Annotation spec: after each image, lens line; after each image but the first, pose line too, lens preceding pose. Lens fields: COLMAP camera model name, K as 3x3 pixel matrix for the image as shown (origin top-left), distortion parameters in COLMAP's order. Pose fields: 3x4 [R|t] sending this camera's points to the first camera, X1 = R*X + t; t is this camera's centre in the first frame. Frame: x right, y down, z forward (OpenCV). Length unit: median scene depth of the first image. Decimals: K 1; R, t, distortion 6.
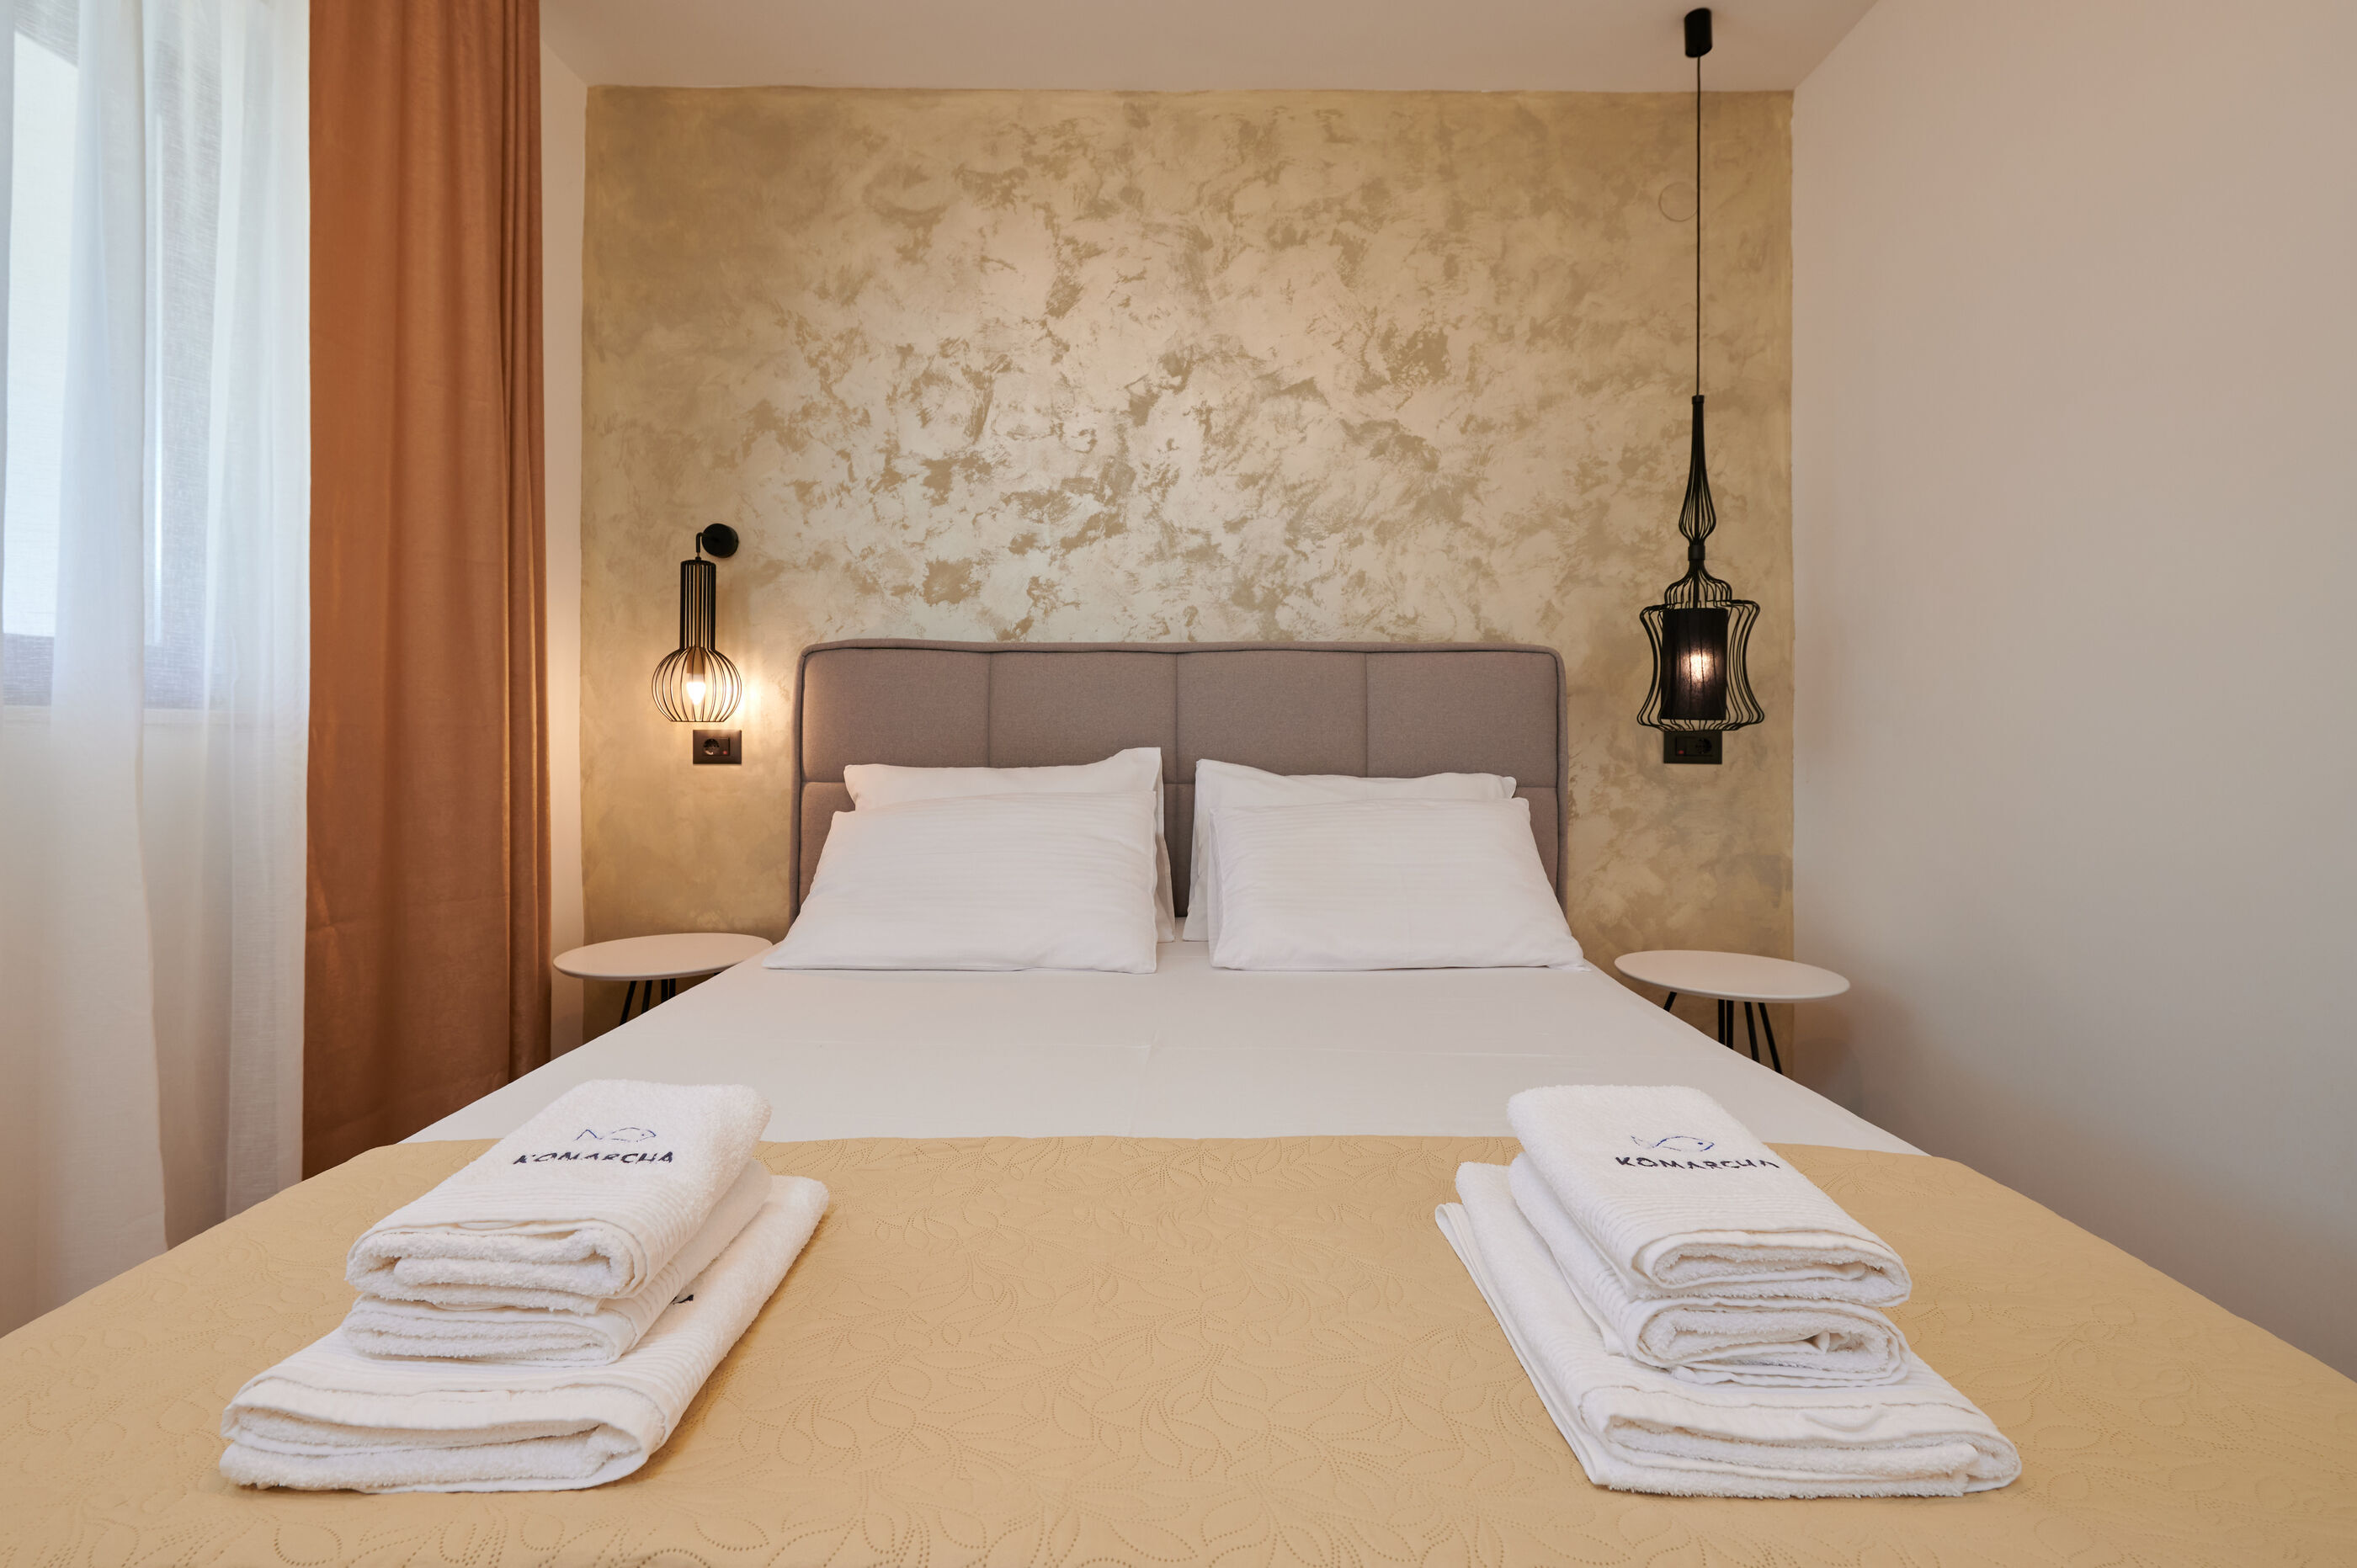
lens RADIAL K [[1080.2, 0, 1175.2], [0, 1080.2, 728.8], [0, 0, 1]] dist [-0.001065, 0.001596]
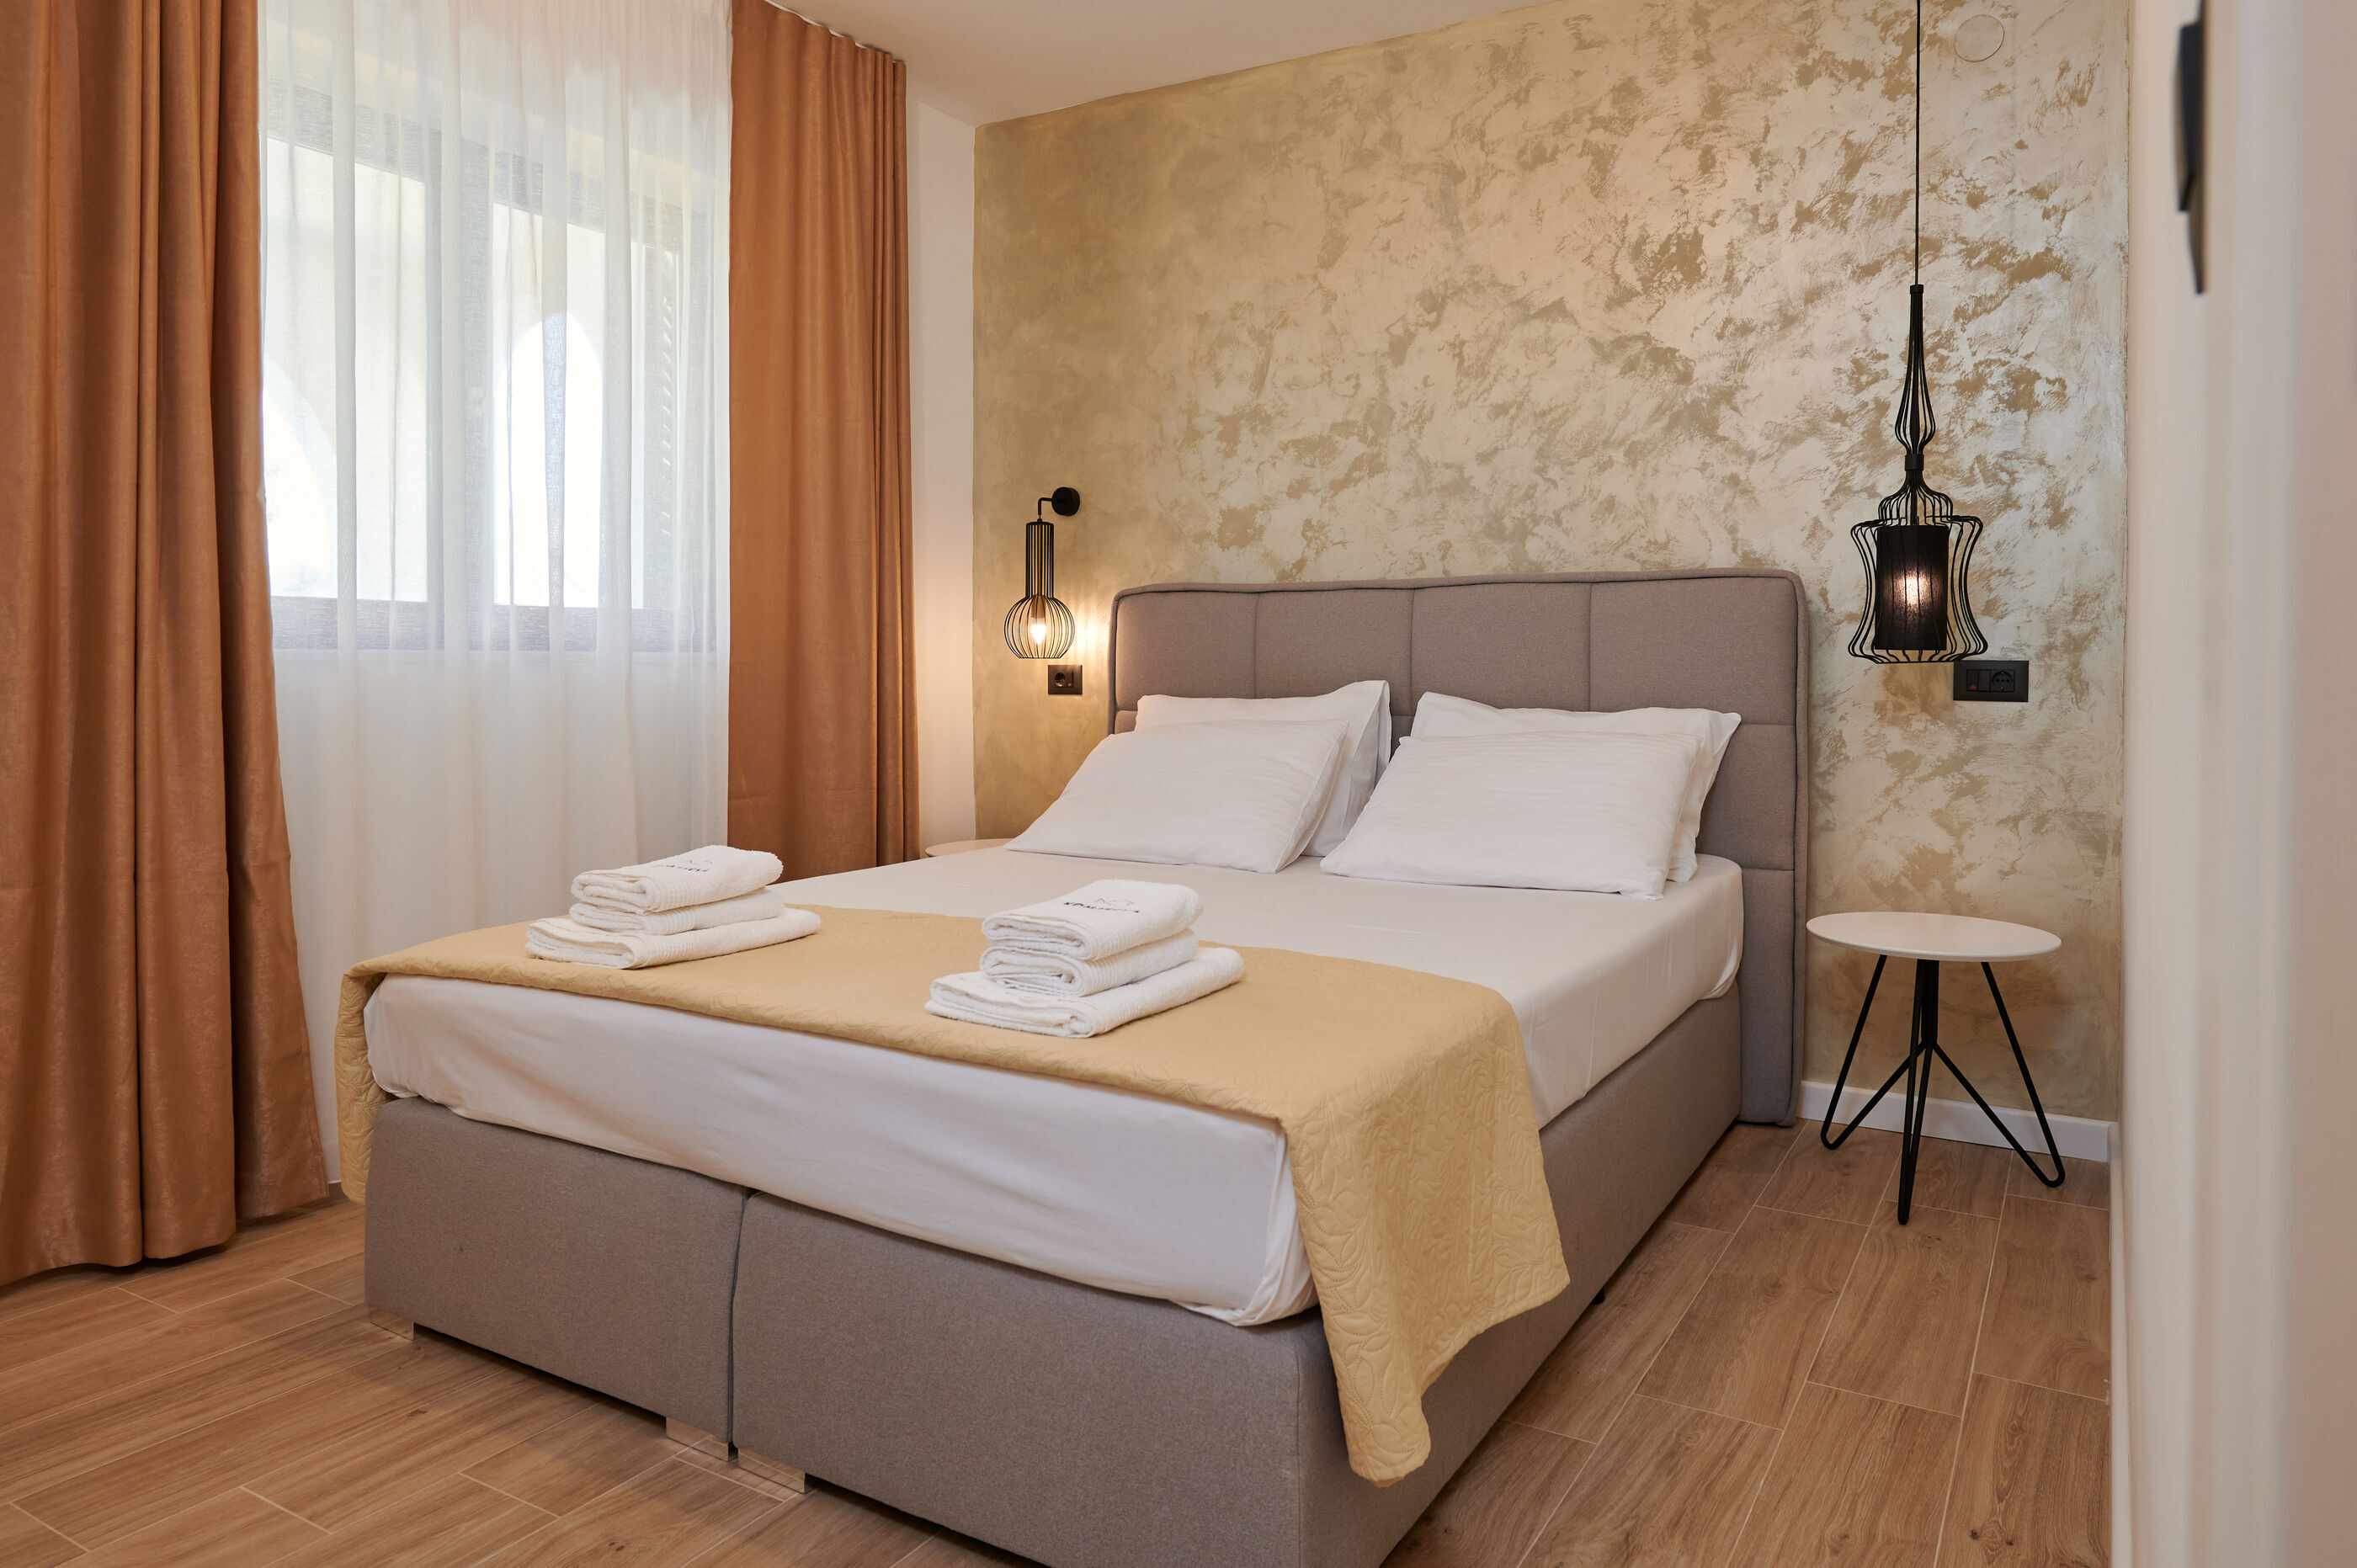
lens RADIAL K [[1463.0, 0, 1282.5], [0, 1463.0, 674.7], [0, 0, 1]] dist [-0.005048, 0.002502]
pose [[0.880629, -0.000231, -0.473806, 0.526966], [0.004302, 0.999963, 0.007509, 0.000530], [0.473786, -0.008651, 0.880597, -0.272262]]
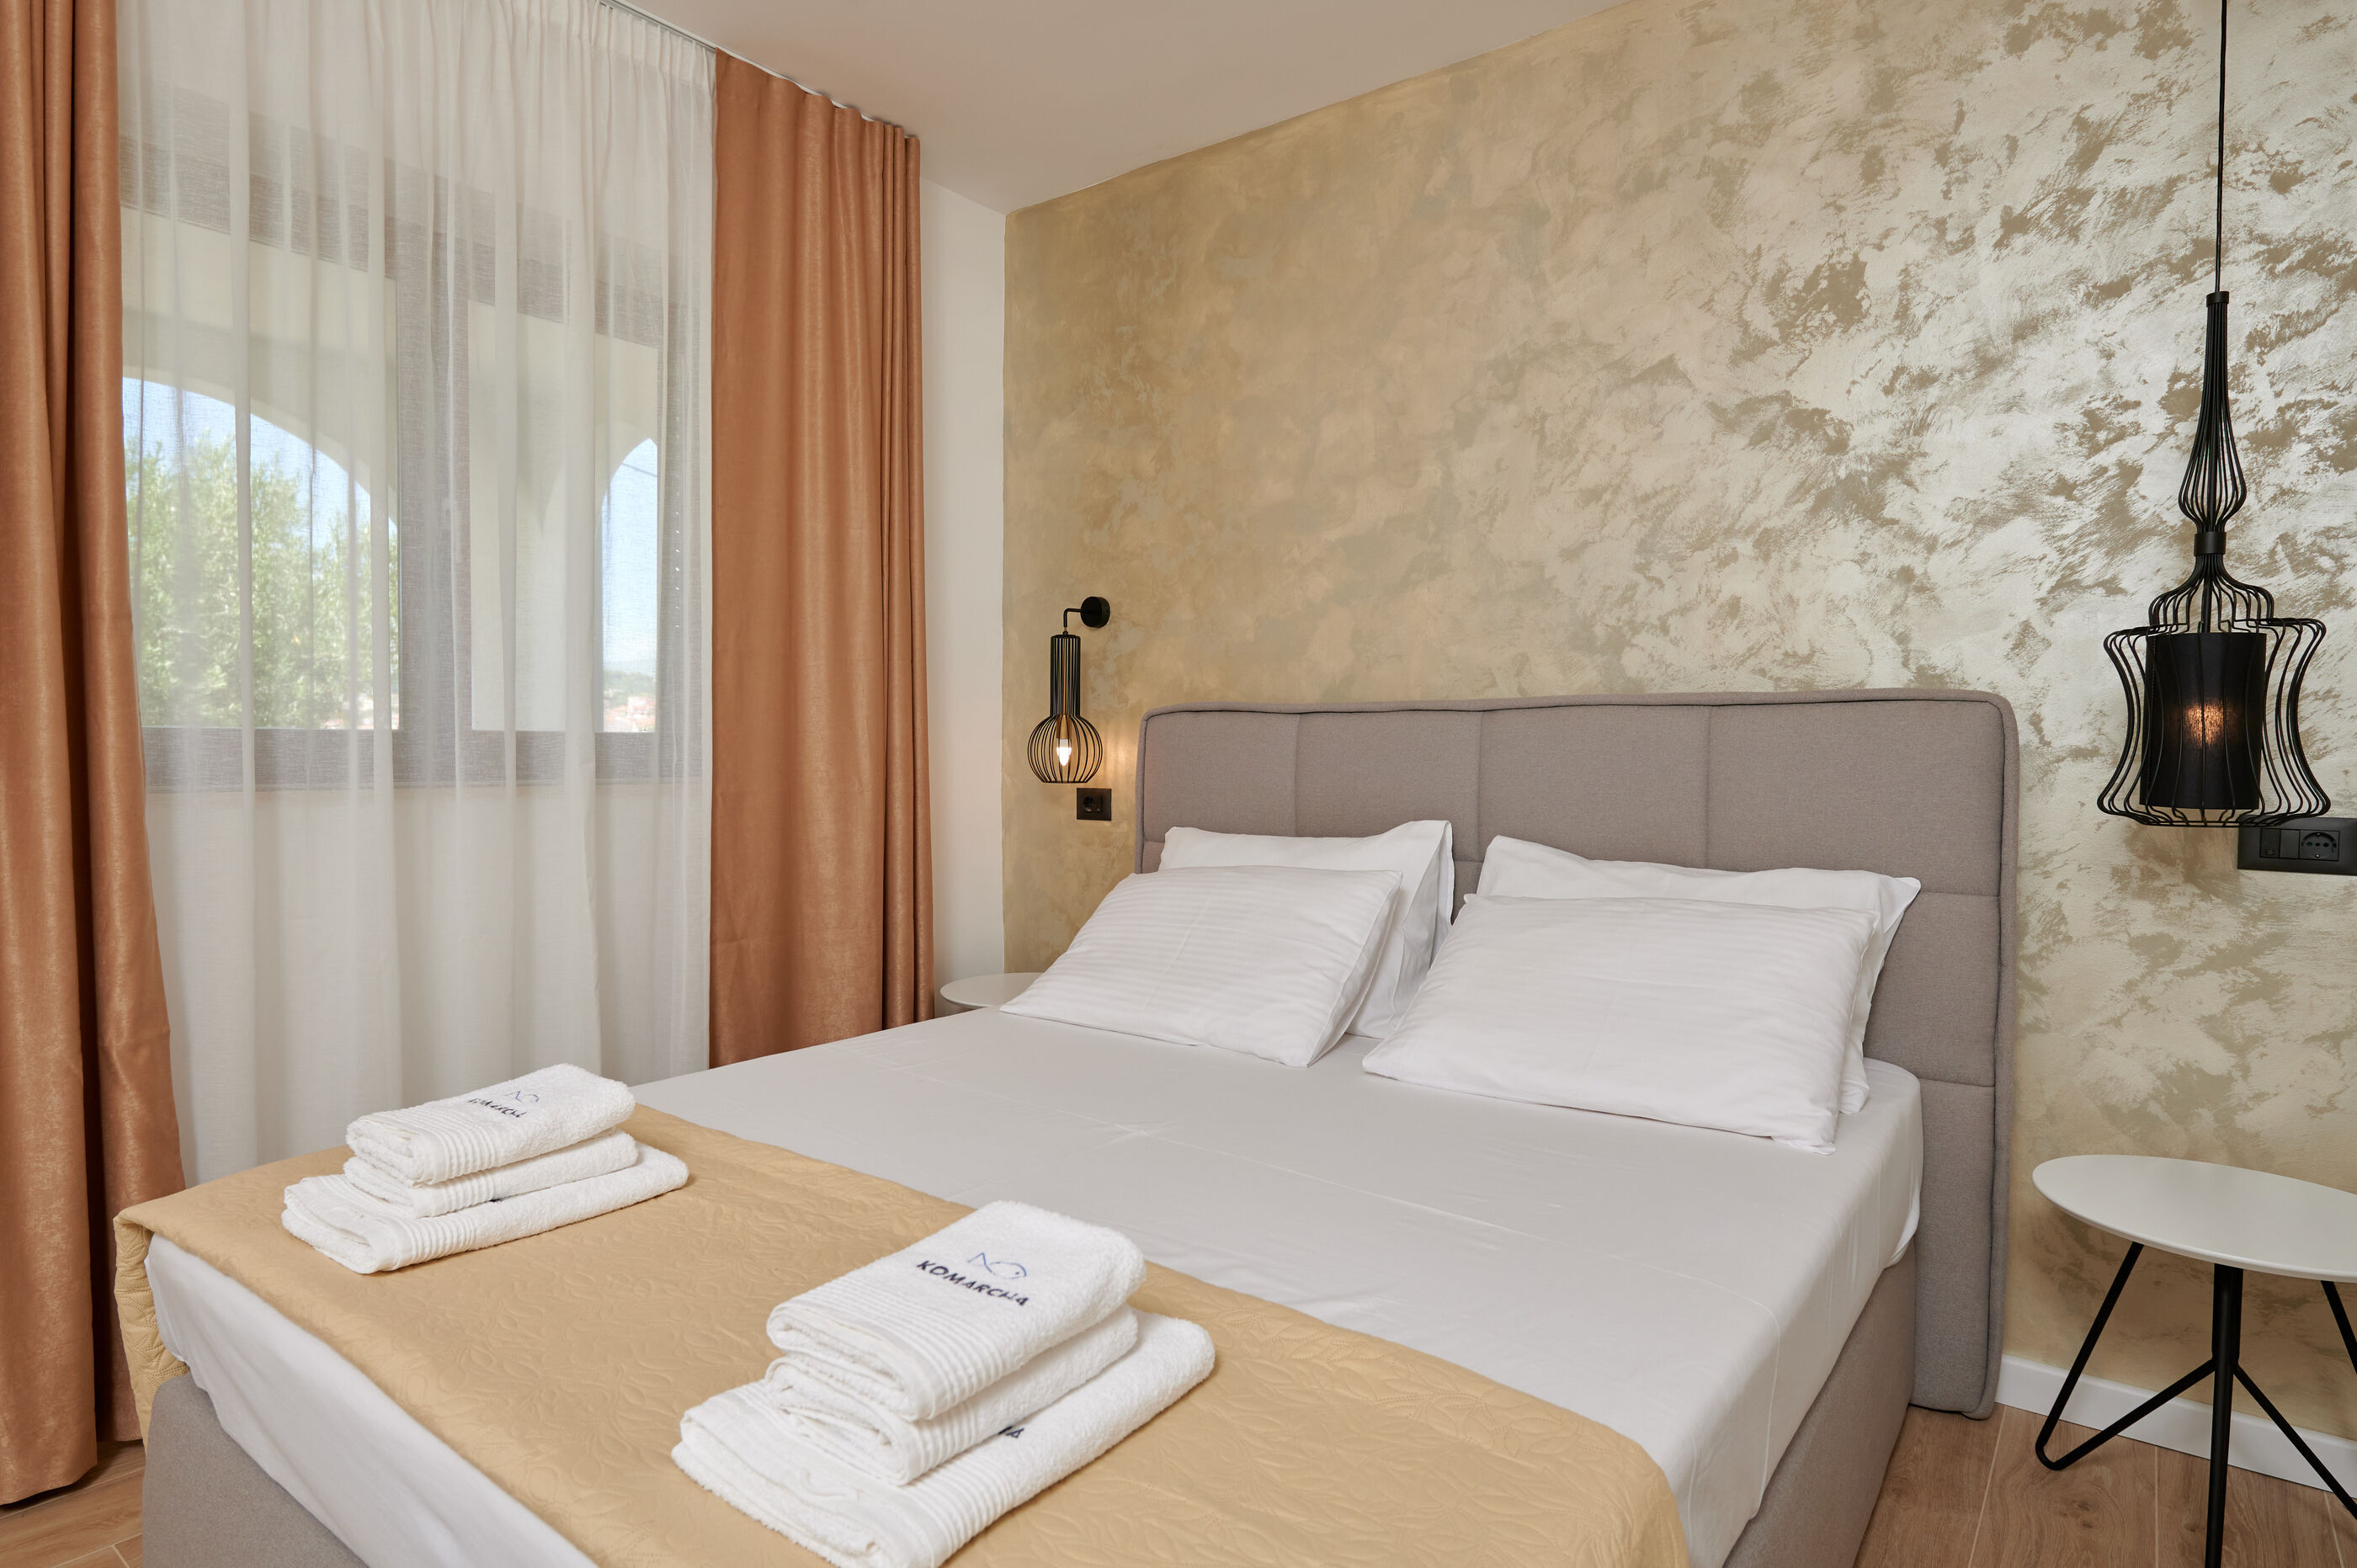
lens RADIAL K [[1272.1, 0, 1154.7], [0, 1272.1, 778.3], [0, 0, 1]] dist [-0.002438, -0.000995]
pose [[0.796582, 0.012943, -0.604392, 0.391421], [0.001103, 0.999738, 0.022863, -0.038225], [0.604529, -0.018879, 0.796359, 0.027721]]
